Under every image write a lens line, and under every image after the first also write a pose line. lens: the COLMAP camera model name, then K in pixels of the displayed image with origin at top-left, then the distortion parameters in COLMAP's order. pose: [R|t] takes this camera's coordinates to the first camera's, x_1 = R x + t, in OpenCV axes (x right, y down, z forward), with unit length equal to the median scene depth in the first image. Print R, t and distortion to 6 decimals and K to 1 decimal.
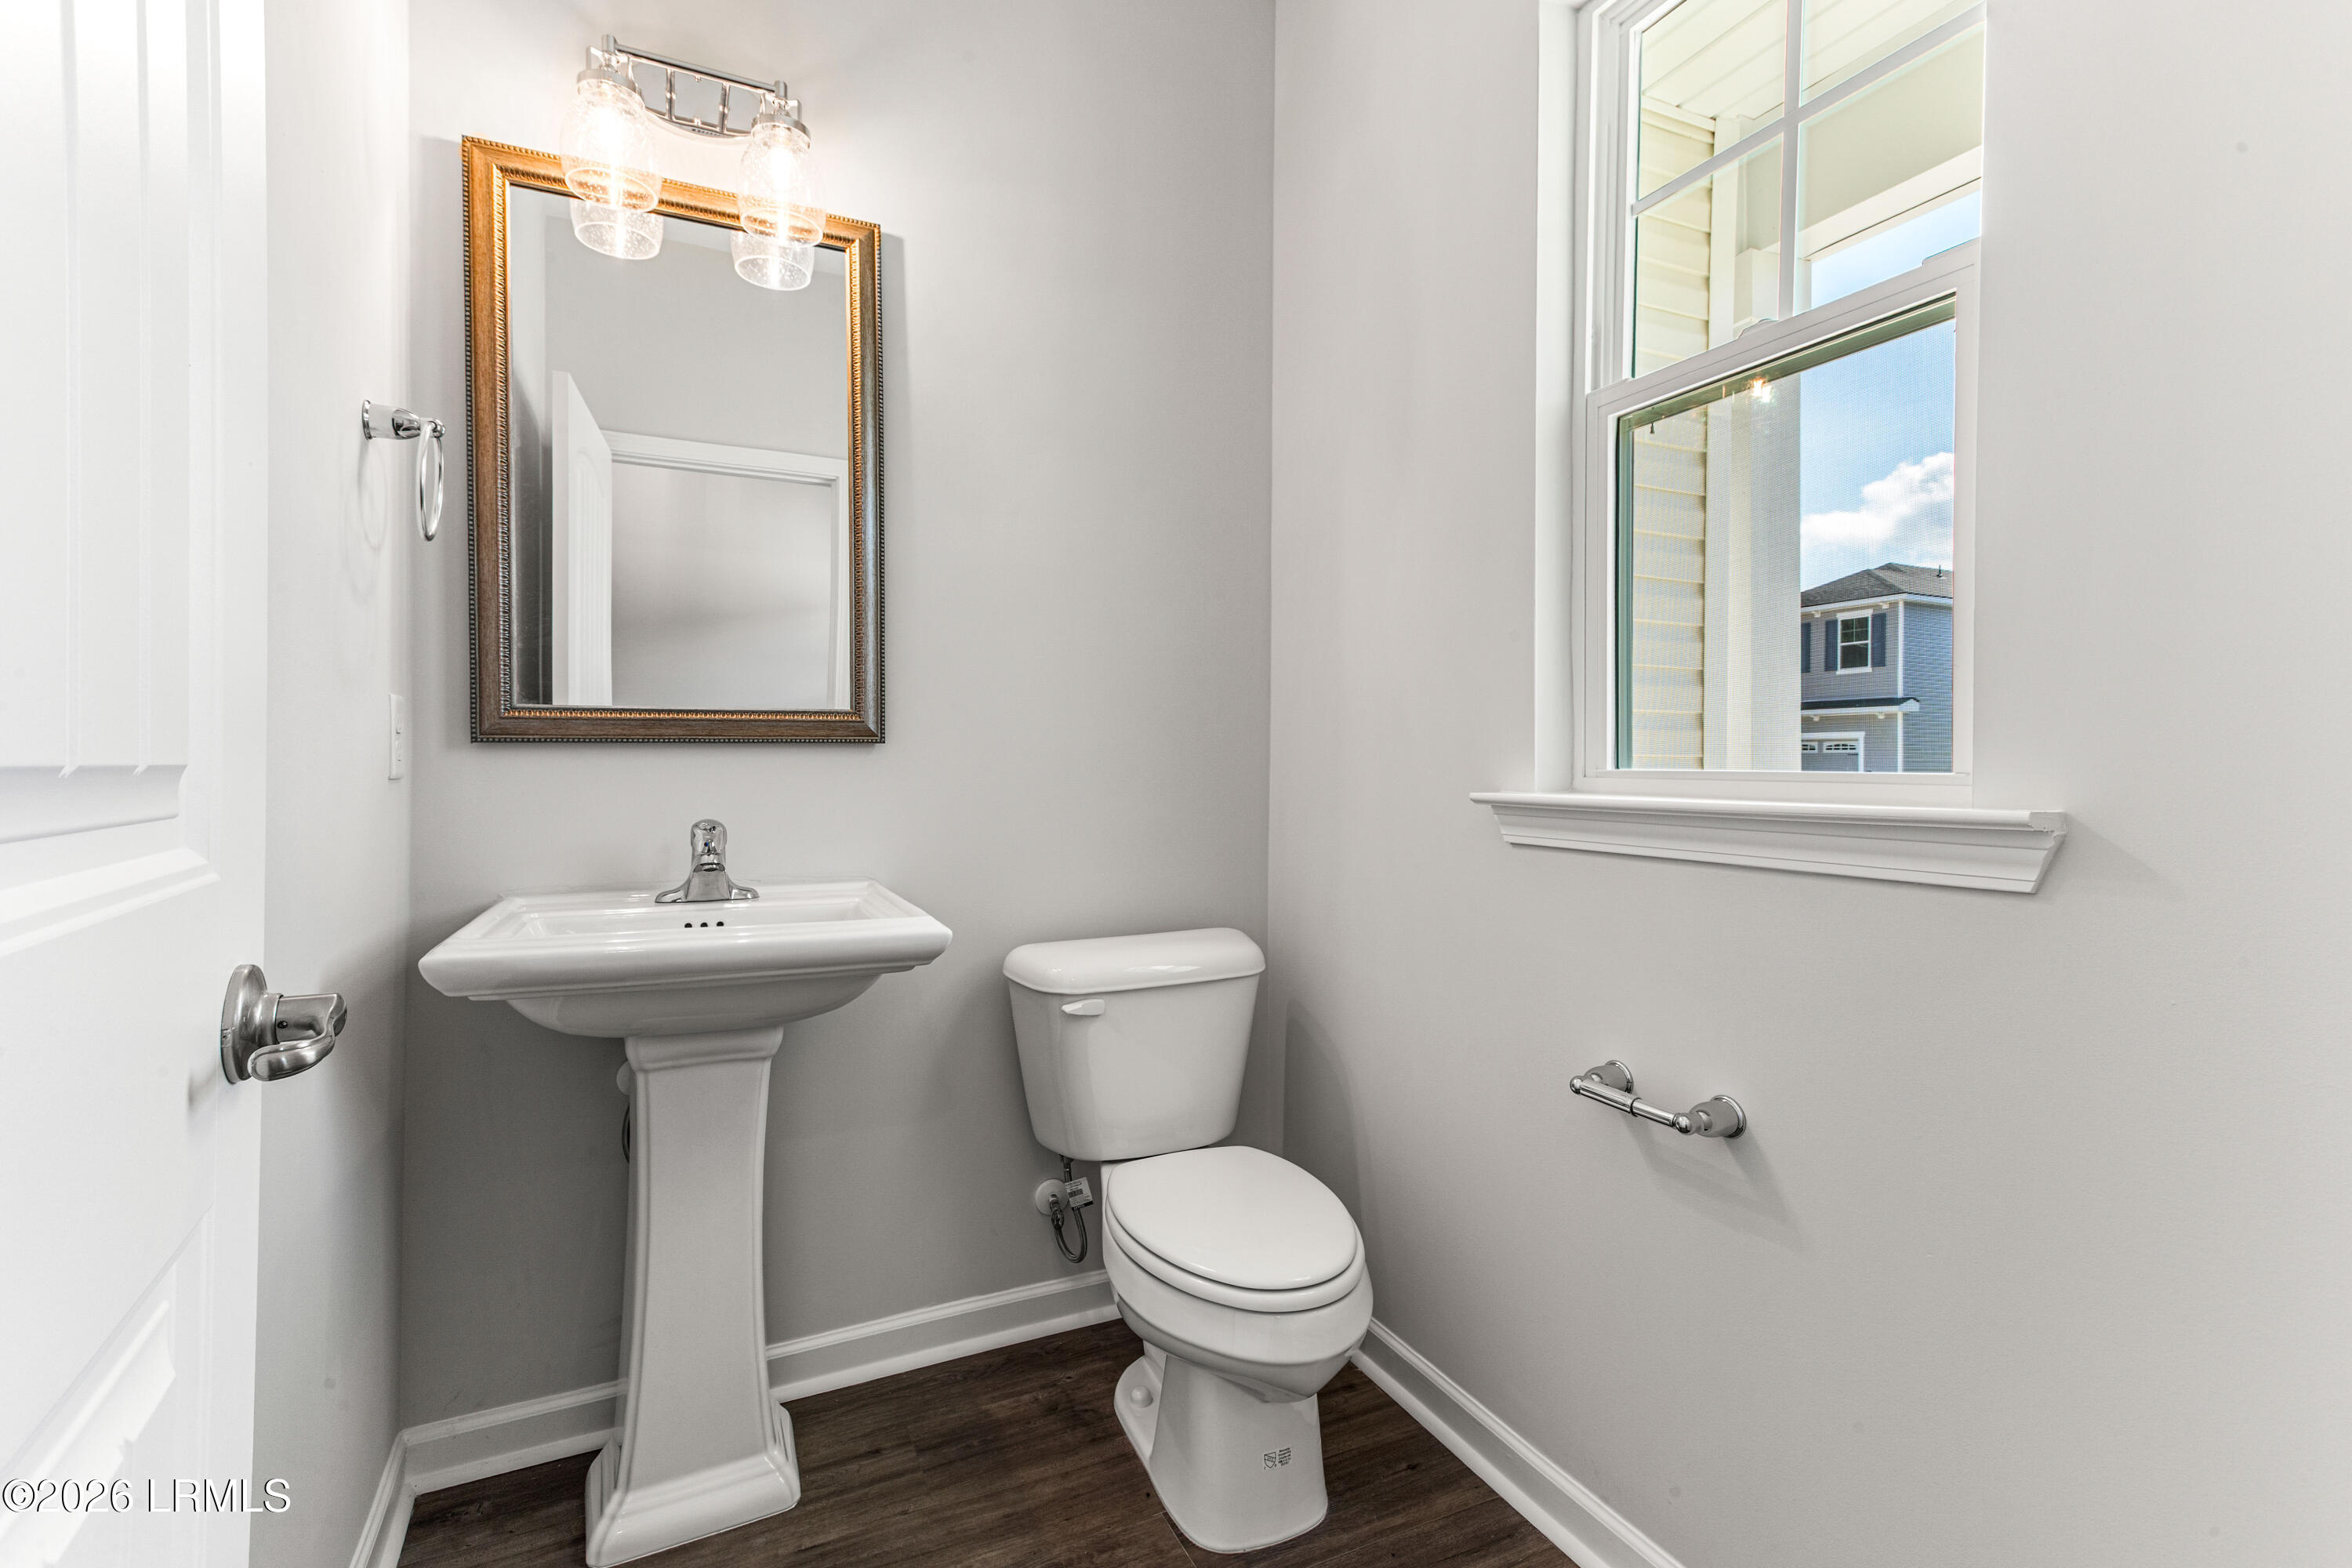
lens RADIAL K [[1049.8, 0, 1181.7], [0, 1049.8, 758.0], [0, 0, 1]] dist [0.022926, 0.000117]
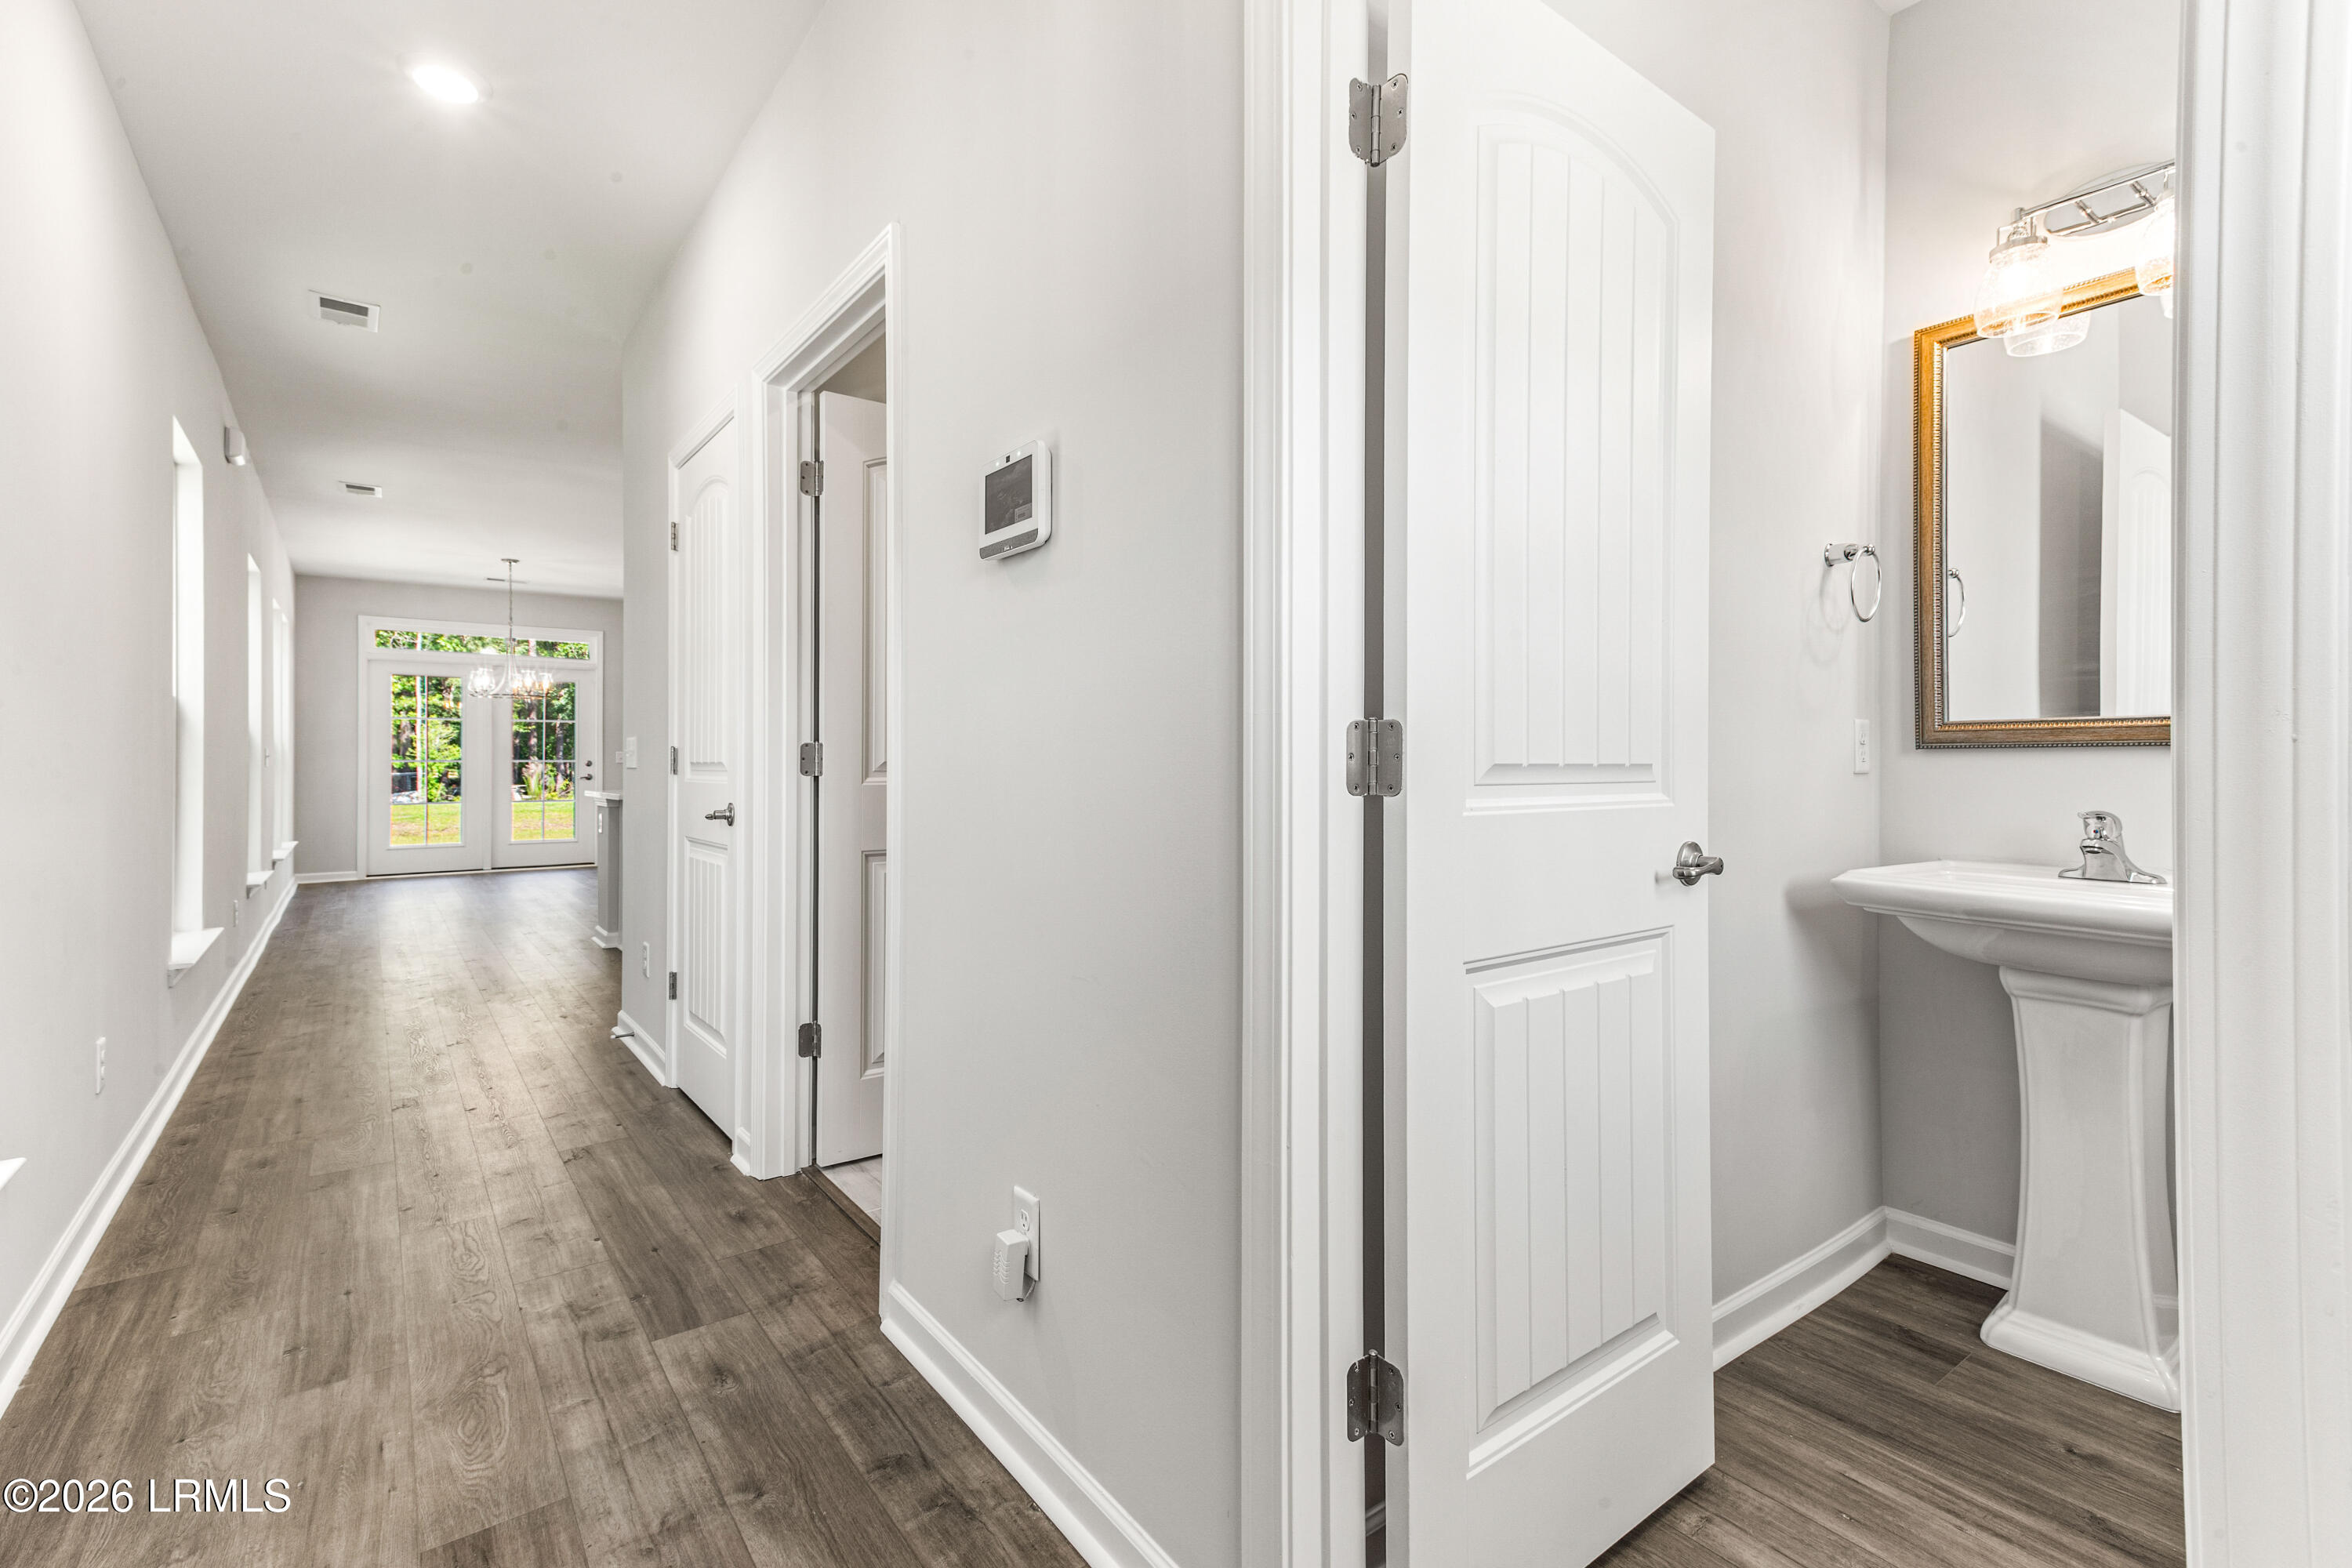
lens RADIAL K [[1049.8, 0, 1181.7], [0, 1049.8, 758.0], [0, 0, 1]] dist [0.022926, 0.000117]
pose [[0.219205, -0.003619, -0.975672, 0.519562], [0.002020, 0.999993, -0.003256, -0.000141], [0.975677, -0.001257, 0.219211, -0.289283]]
